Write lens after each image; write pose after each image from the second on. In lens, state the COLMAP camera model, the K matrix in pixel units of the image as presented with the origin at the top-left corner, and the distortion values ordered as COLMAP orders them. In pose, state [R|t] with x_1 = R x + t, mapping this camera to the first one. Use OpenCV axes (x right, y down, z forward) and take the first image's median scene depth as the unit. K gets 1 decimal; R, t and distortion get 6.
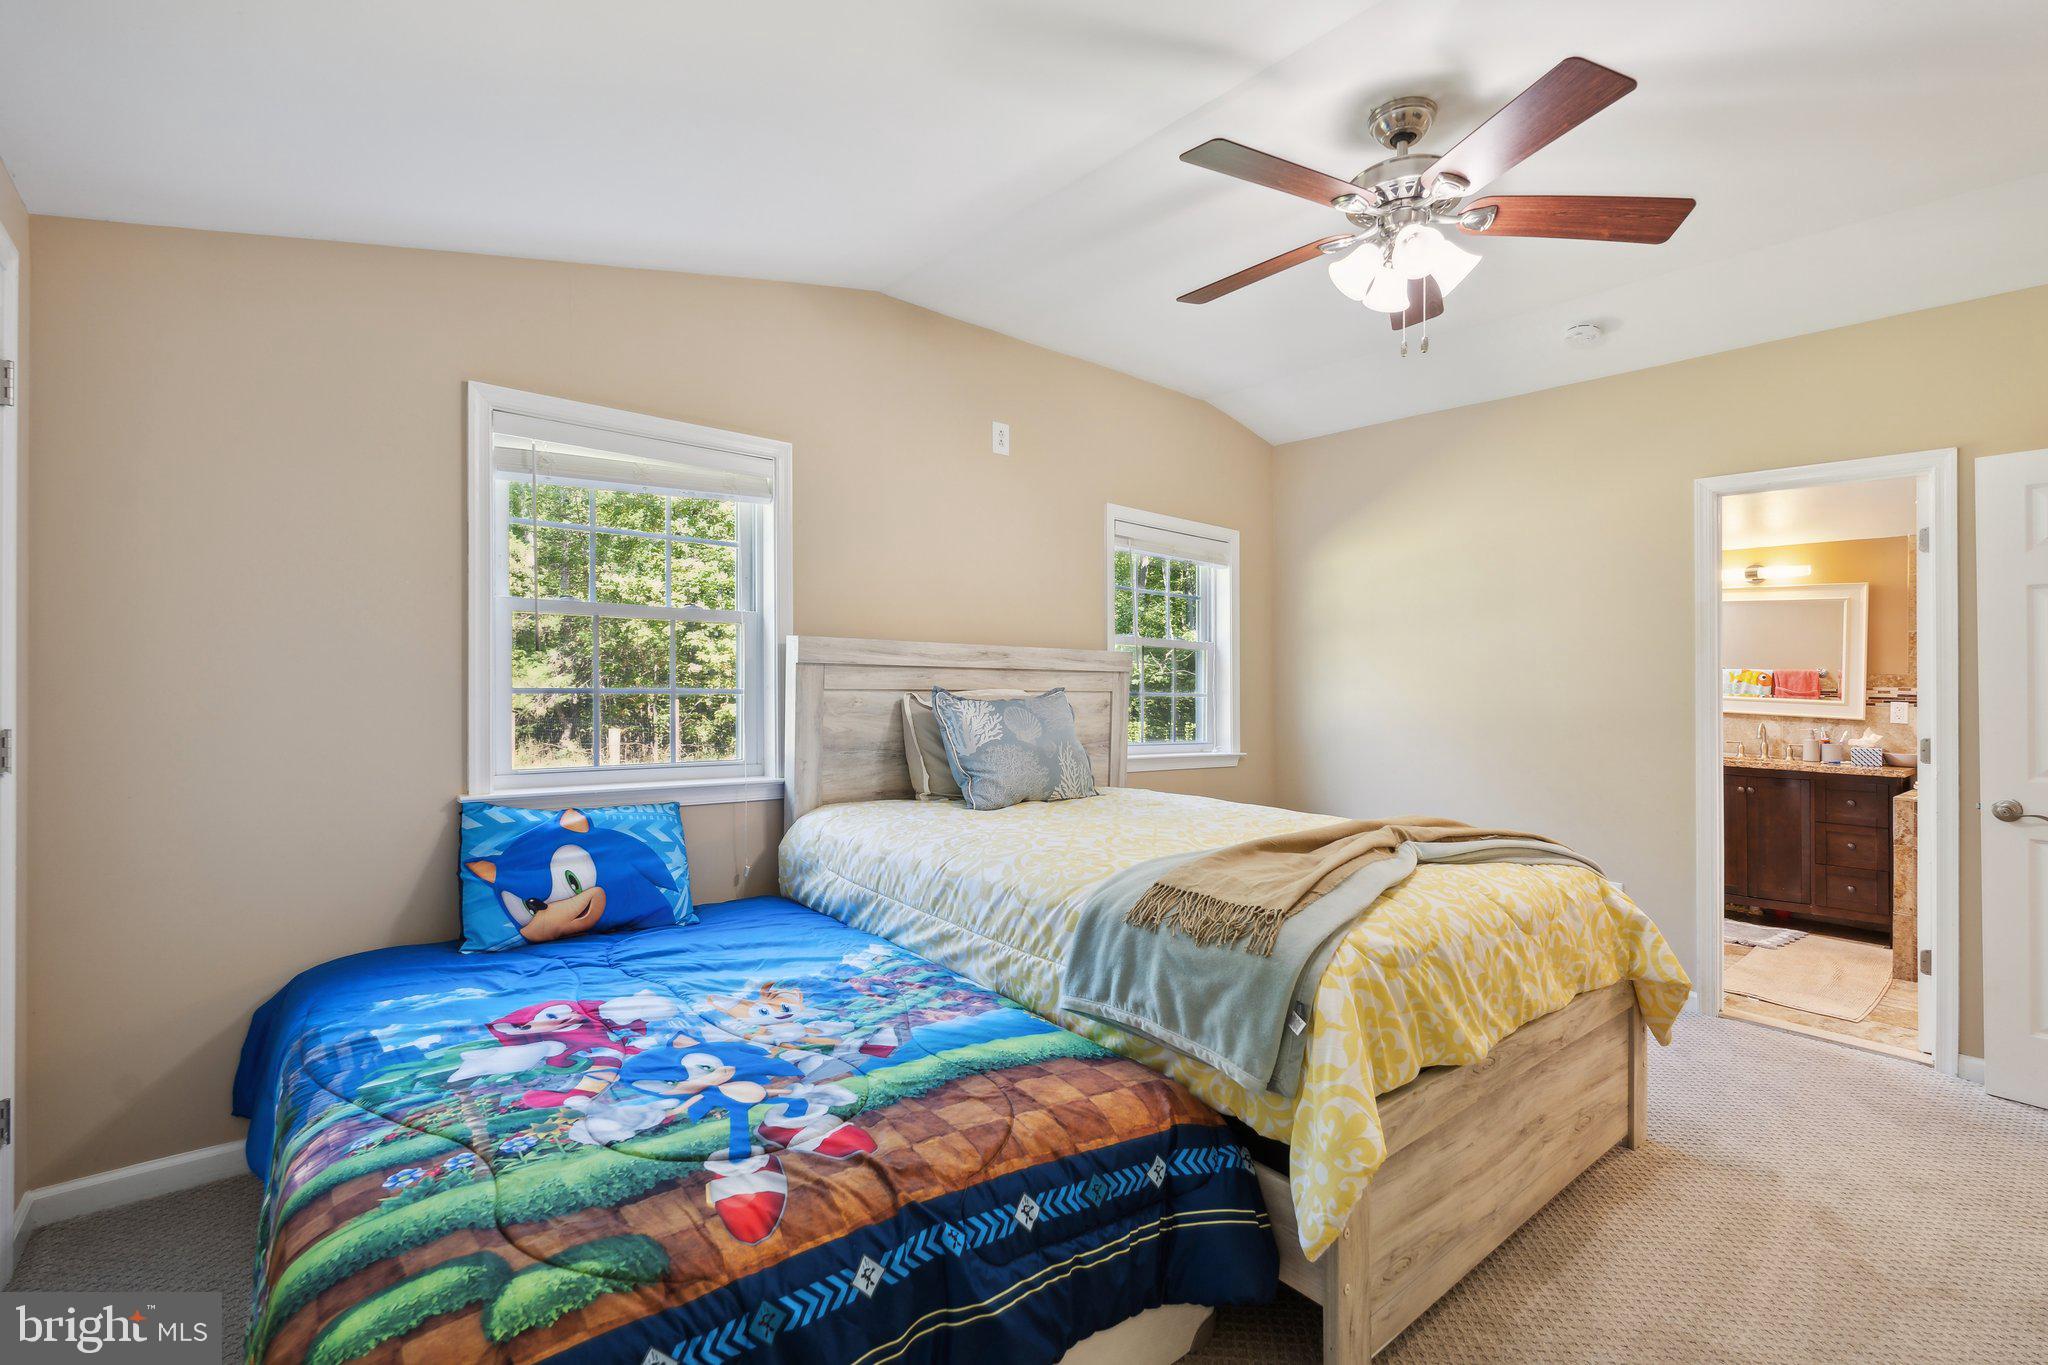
lens RADIAL K [[922.0, 0, 1020.7], [0, 922.0, 658.1], [0, 0, 1]] dist [0.000130, 0.000484]
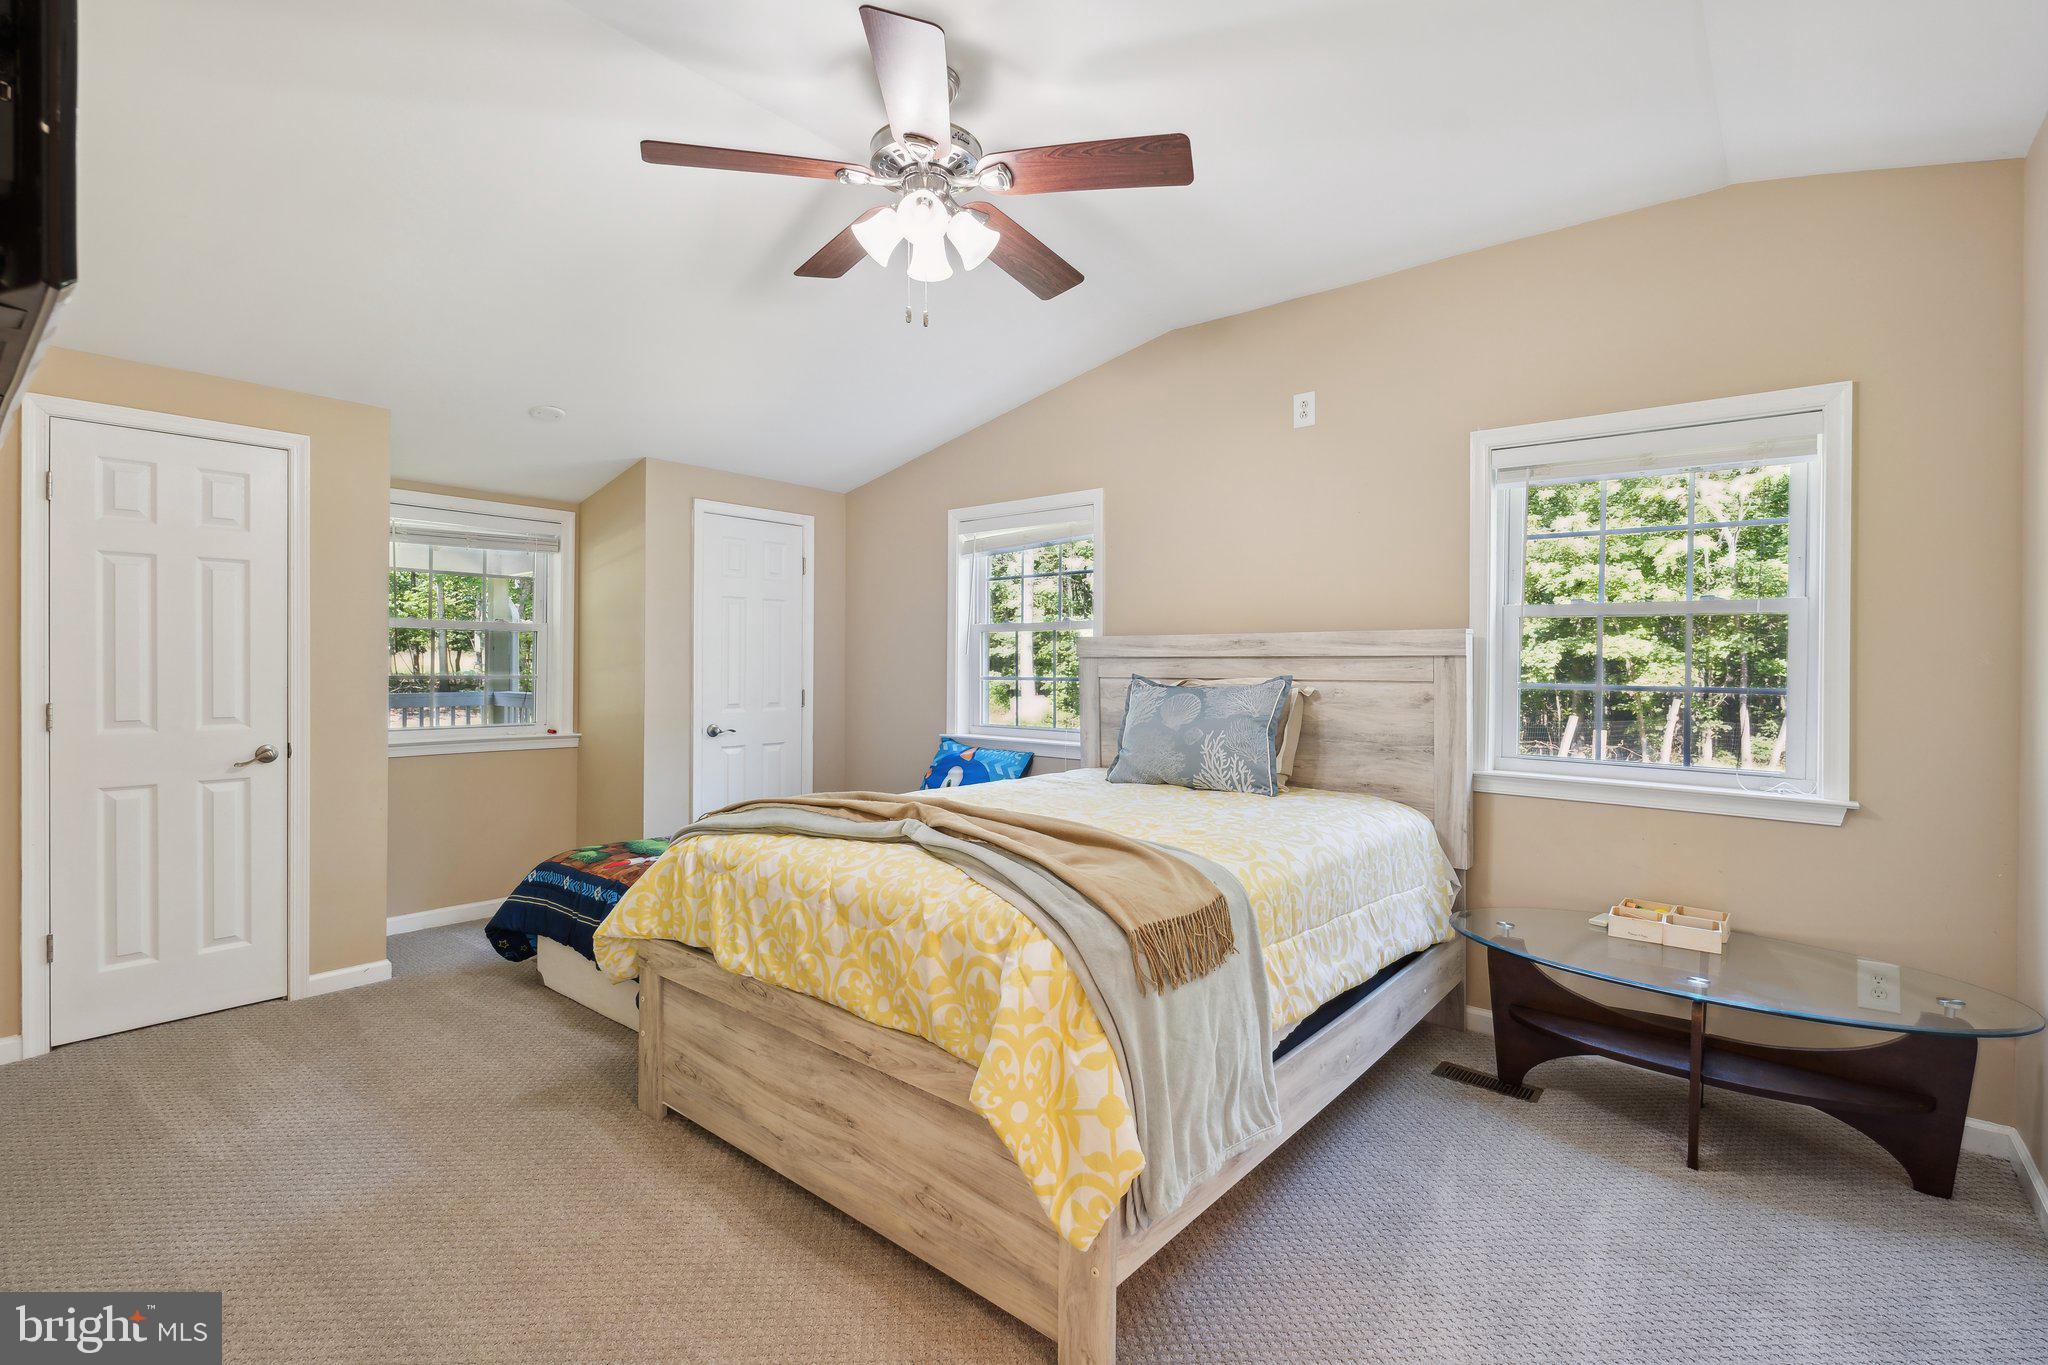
lens RADIAL K [[922.0, 0, 1020.7], [0, 922.0, 658.1], [0, 0, 1]] dist [0.000130, 0.000484]
pose [[0.178026, -0.029888, -0.983572, 0.900003], [0.020831, 0.999429, -0.026599, 0.033976], [0.983805, -0.015753, 0.178547, 0.588447]]
